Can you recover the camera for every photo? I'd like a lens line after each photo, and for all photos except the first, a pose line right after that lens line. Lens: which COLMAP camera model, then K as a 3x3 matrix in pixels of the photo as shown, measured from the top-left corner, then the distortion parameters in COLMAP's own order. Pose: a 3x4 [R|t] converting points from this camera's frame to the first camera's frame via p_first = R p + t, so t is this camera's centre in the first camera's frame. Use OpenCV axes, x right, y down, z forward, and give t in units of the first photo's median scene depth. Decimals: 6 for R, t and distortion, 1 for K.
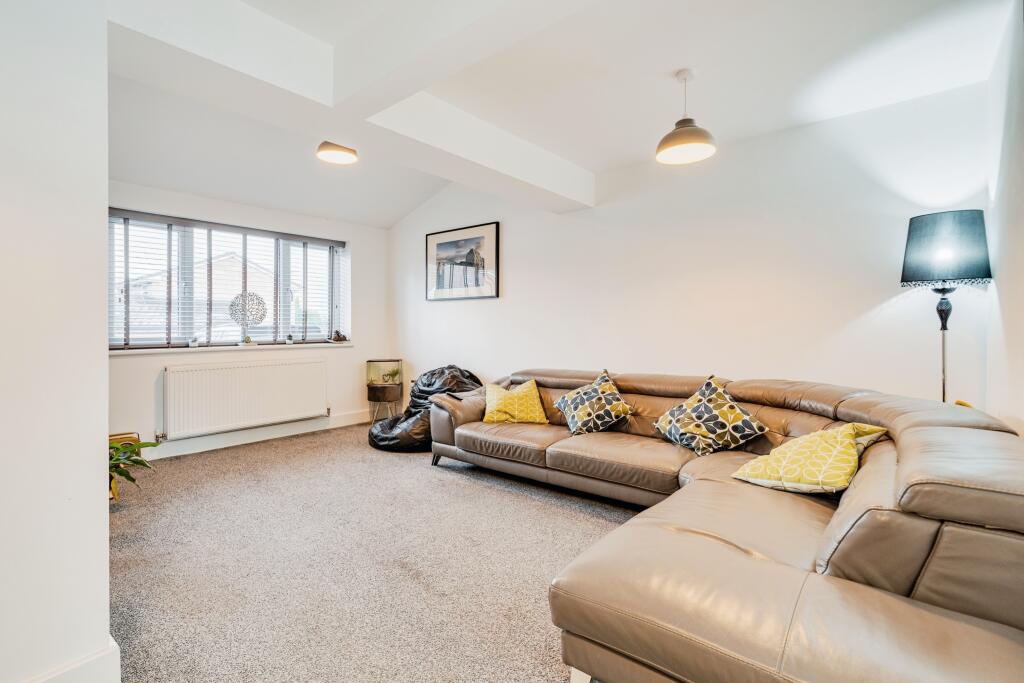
lens RADIAL K [[474.5, 0, 507.3], [0, 474.5, 327.4], [0, 0, 1]] dist [-0.002394, 0.000125]
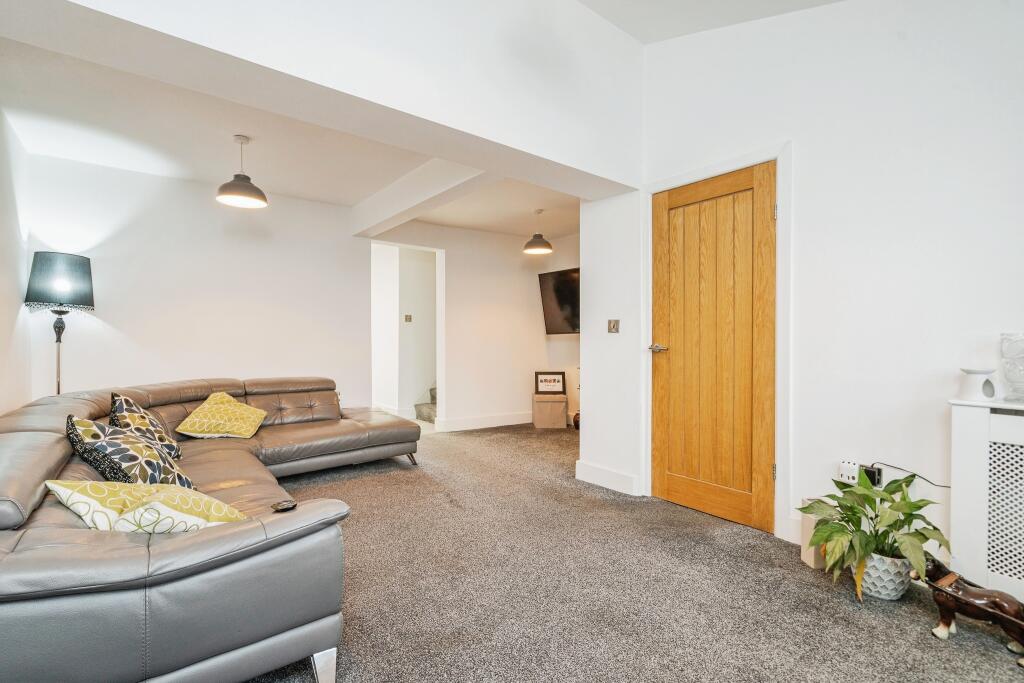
lens RADIAL K [[475.1, 0, 510.8], [0, 475.1, 338.1], [0, 0, 1]] dist [-0.000603, 0.000220]
pose [[-0.979139, 0.015172, 0.202626, -0.552023], [0.015116, 0.999884, -0.001823, 0.014240], [-0.202630, 0.001278, -0.979255, 2.001147]]
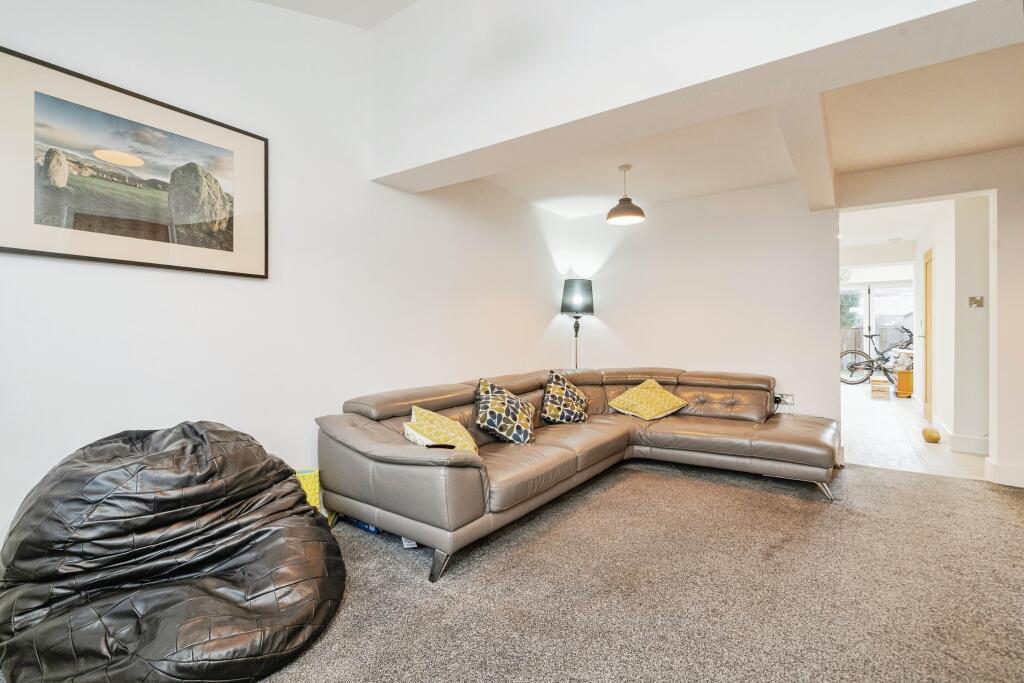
lens RADIAL K [[475.1, 0, 510.8], [0, 475.1, 338.1], [0, 0, 1]] dist [-0.000603, 0.000220]
pose [[-0.073391, 0.002641, 0.997300, -1.065156], [0.009118, 0.999956, -0.001977, 0.011983], [-0.997262, 0.008948, -0.073412, 1.409929]]
